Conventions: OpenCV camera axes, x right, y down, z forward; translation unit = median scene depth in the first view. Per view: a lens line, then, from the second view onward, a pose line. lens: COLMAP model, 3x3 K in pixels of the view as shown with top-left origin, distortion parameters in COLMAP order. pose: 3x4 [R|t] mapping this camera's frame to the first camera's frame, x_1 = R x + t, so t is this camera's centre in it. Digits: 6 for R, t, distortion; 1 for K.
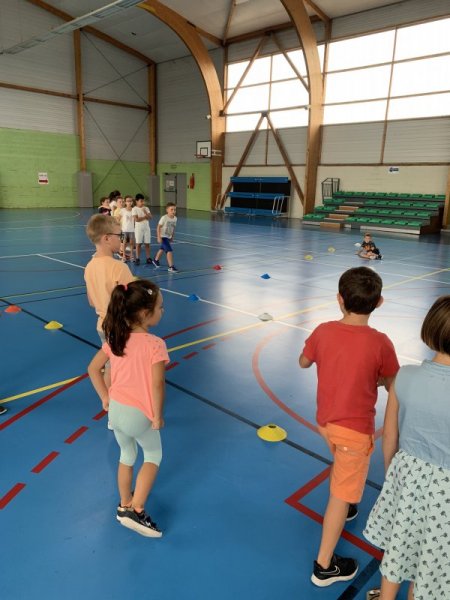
lens RADIAL K [[459.7, 0, 225.0], [0, 459.7, 300.0], [0, 0, 1]] dist [-0.009766, -0.008185]
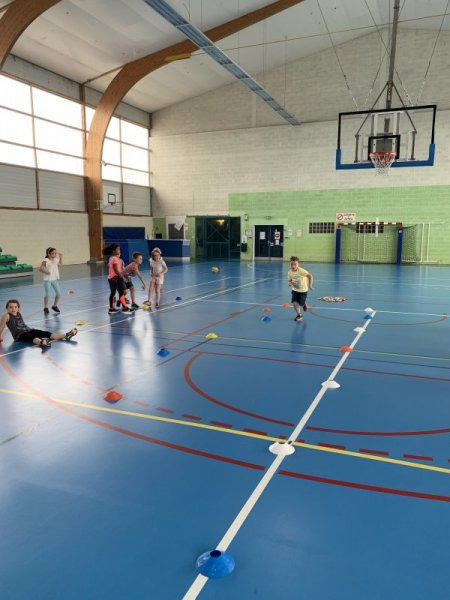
lens RADIAL K [[467.9, 0, 225.0], [0, 467.9, 300.0], [0, 0, 1]] dist [0.189431, -0.001203]
pose [[-0.371915, -0.179655, 0.910716, -0.912336], [0.213344, 0.938287, 0.272218, -0.302131], [-0.903418, 0.295538, -0.310635, 1.002636]]
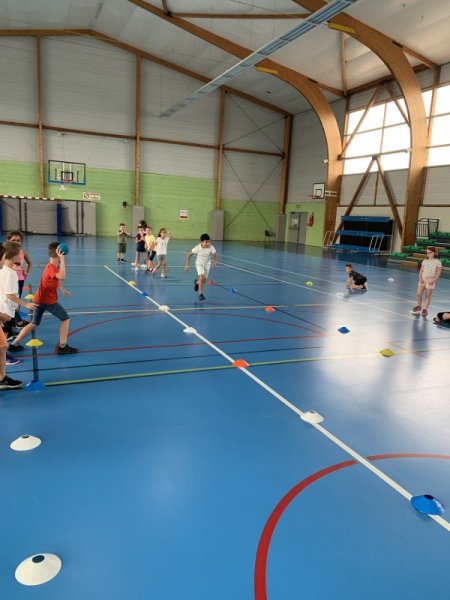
lens RADIAL K [[459.7, 0, 225.0], [0, 459.7, 300.0], [0, 0, 1]] dist [-0.009766, -0.008185]
pose [[0.928496, 0.080858, -0.362433, 0.164307], [-0.110605, 0.991925, -0.062057, 0.018753], [0.354489, 0.097707, 0.929941, -0.058260]]
